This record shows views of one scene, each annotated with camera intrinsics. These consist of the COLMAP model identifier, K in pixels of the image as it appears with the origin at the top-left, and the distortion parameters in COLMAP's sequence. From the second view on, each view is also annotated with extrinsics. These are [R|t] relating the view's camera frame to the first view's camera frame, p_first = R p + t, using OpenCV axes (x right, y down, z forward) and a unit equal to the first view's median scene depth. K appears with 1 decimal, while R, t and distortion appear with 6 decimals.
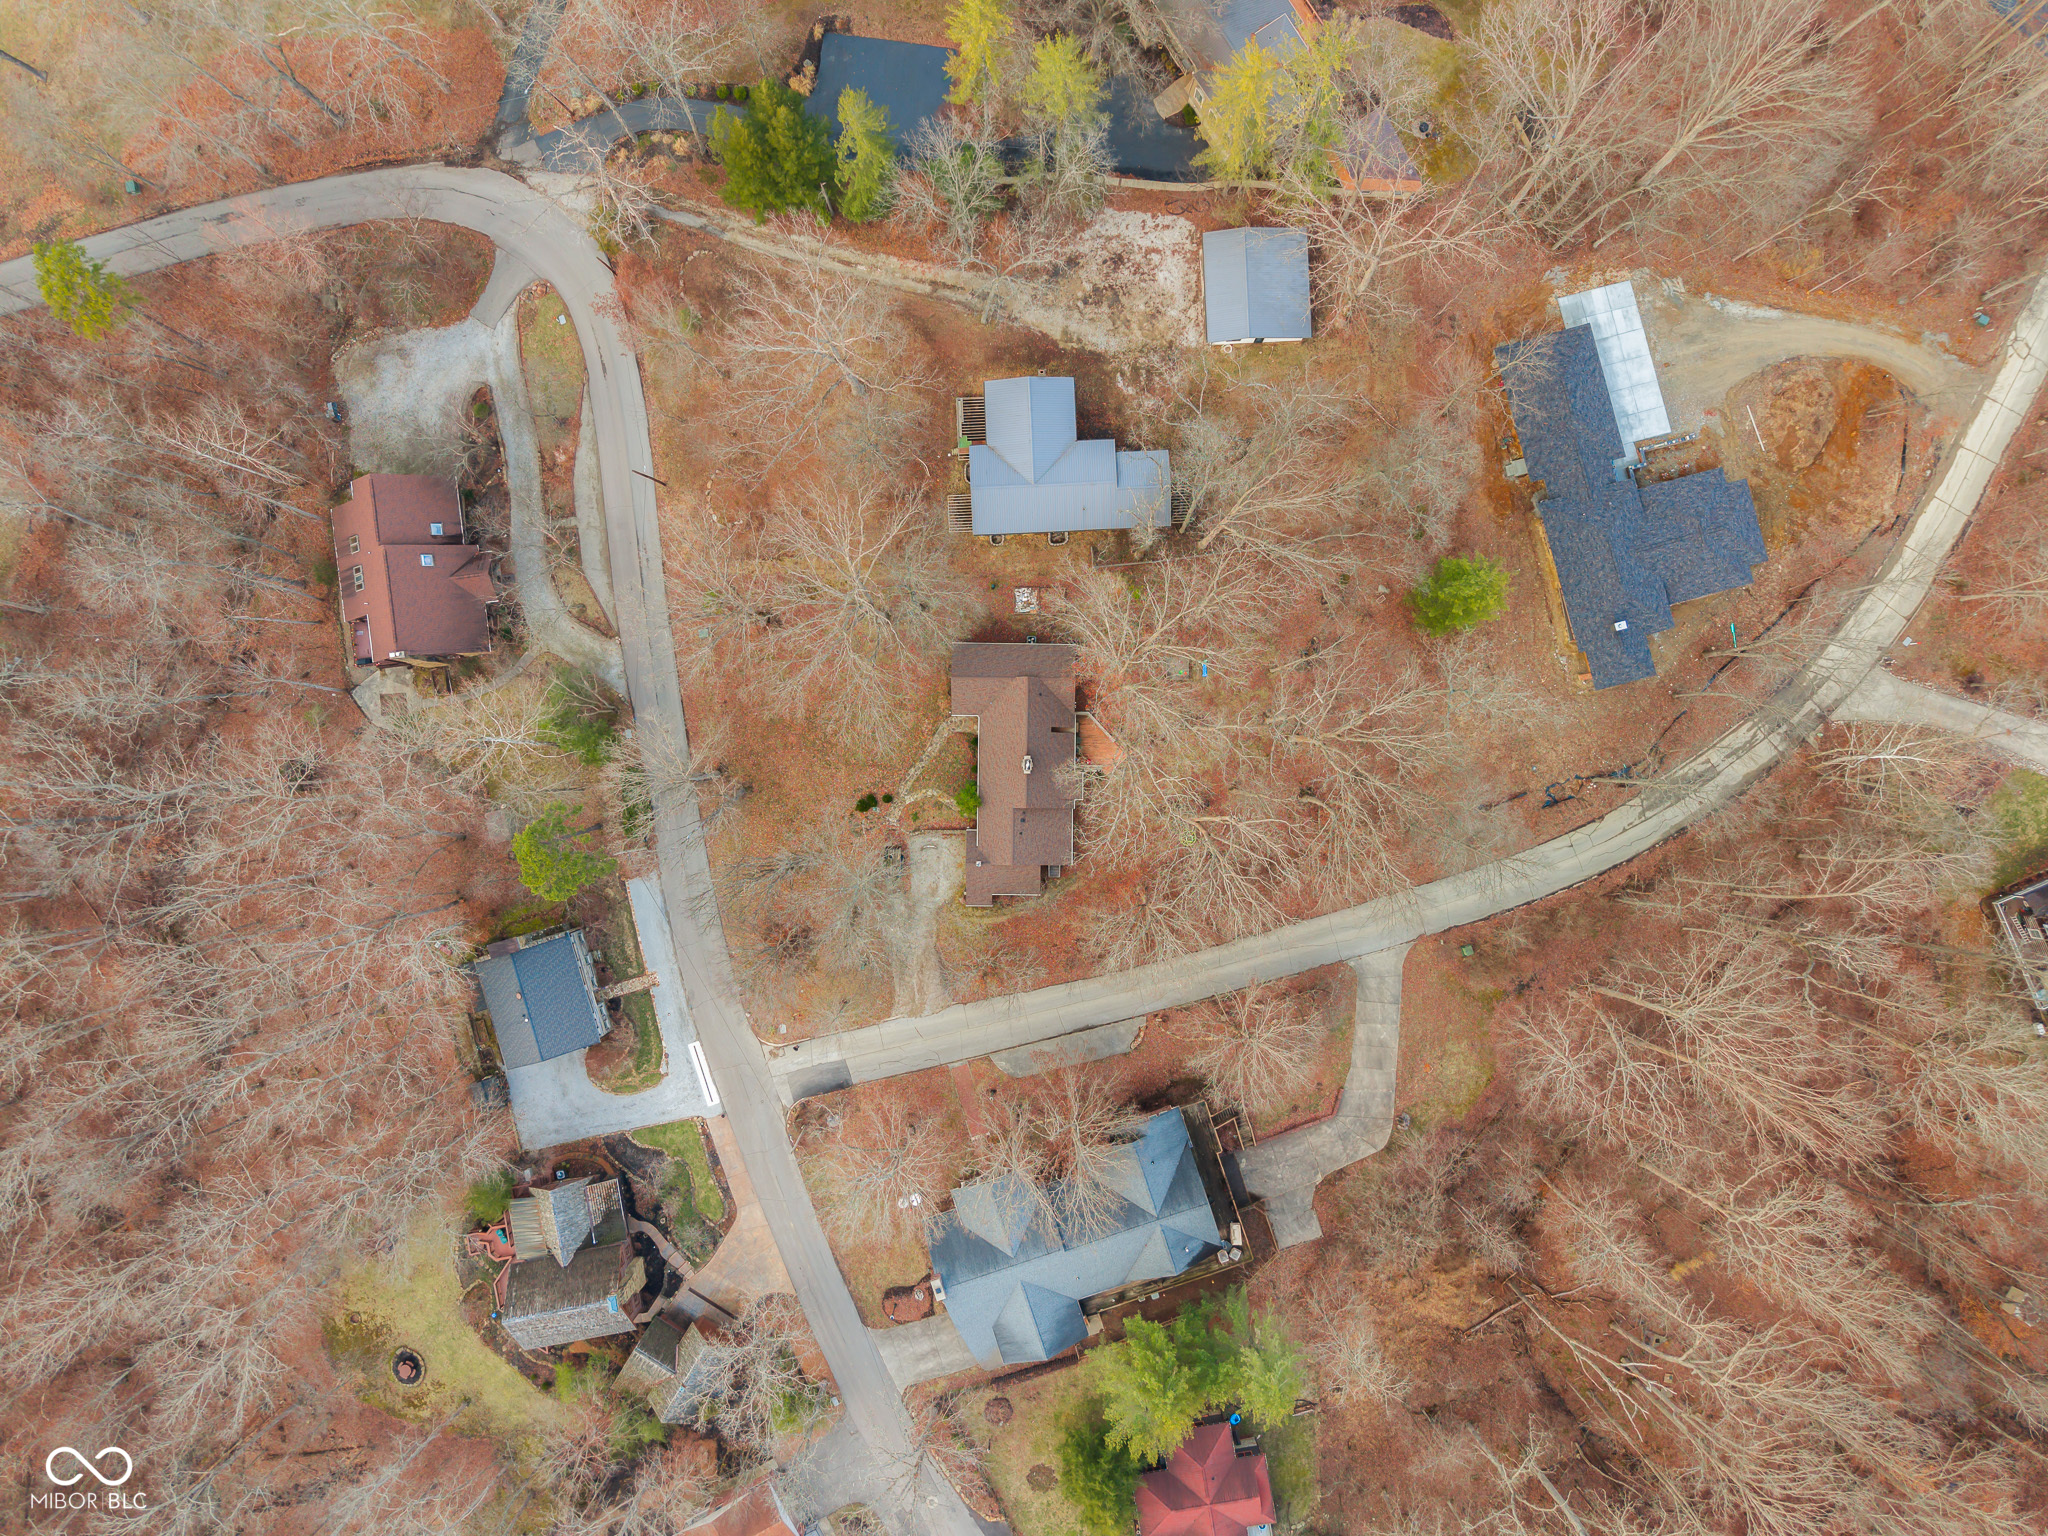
lens RADIAL K [[1411.1, 0, 1024.0], [0, 1411.1, 768.0], [0, 0, 1]] dist [0.000308, 0.000110]
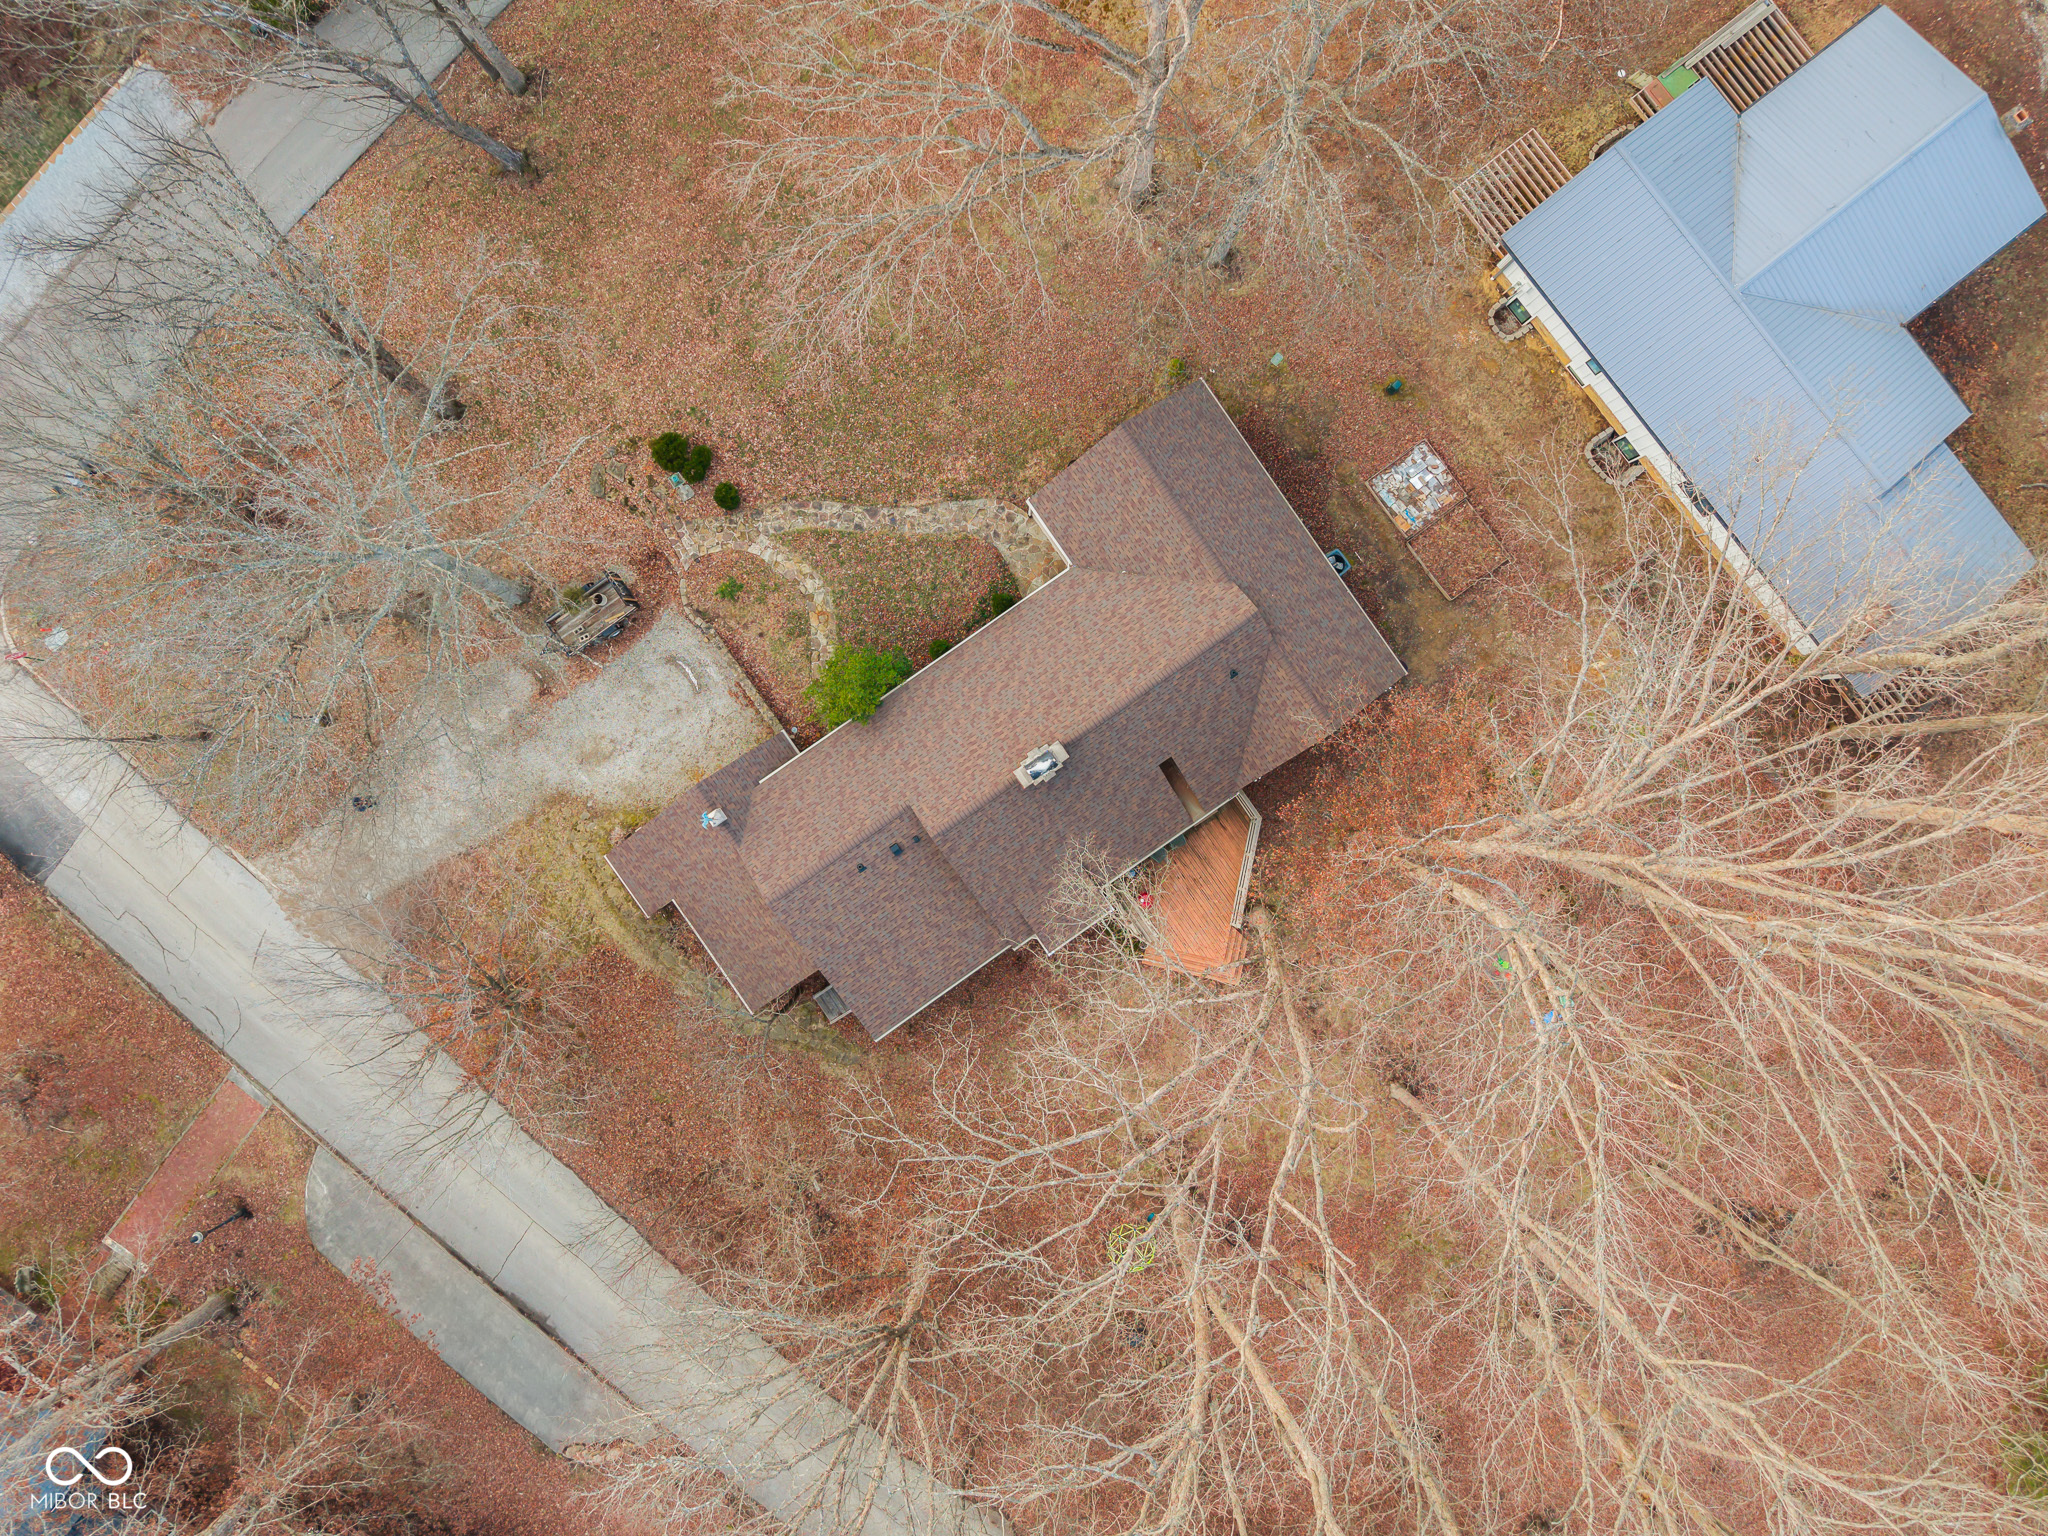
lens RADIAL K [[1411.1, 0, 1024.0], [0, 1411.1, 768.0], [0, 0, 1]] dist [0.000308, 0.000110]
pose [[0.581402, 0.813421, 0.017802, -0.004791], [-0.813474, 0.581571, -0.006006, 0.003084], [-0.015238, -0.010990, 0.999823, 0.650268]]
